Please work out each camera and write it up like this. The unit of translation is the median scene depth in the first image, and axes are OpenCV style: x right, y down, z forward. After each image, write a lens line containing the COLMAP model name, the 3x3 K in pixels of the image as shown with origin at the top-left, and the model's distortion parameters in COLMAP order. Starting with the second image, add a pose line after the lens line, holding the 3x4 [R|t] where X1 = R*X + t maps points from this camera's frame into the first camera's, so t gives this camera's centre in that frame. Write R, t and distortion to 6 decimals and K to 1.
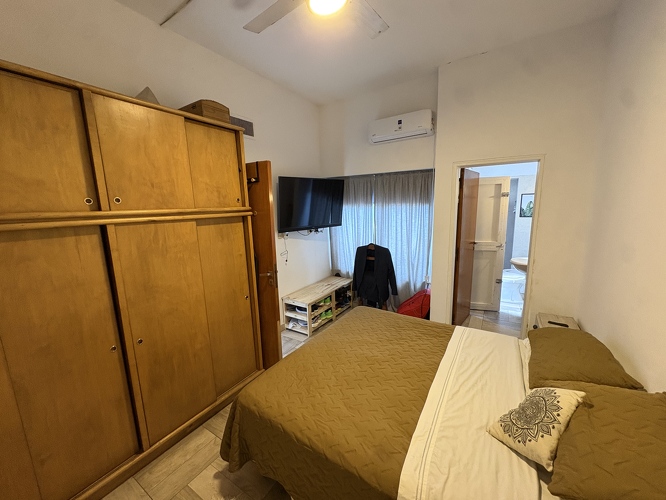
lens RADIAL K [[265.3, 0, 332.0], [0, 265.3, 248.3], [0, 0, 1]] dist [0.004050, -0.001225]
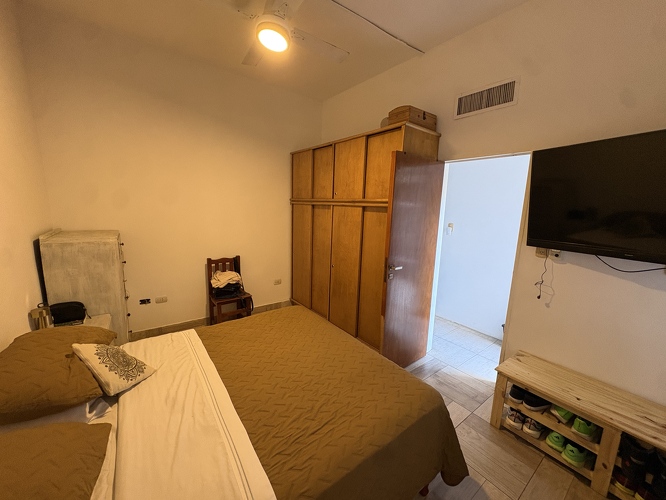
lens RADIAL K [[265.3, 0, 334.5], [0, 265.3, 250.3], [0, 0, 1]] dist [0.004050, -0.001225]
pose [[-0.350968, 0.172688, -0.920326, 0.861113], [-0.174165, 0.953659, 0.245360, -0.198284], [0.920048, 0.246402, -0.304628, 1.293036]]
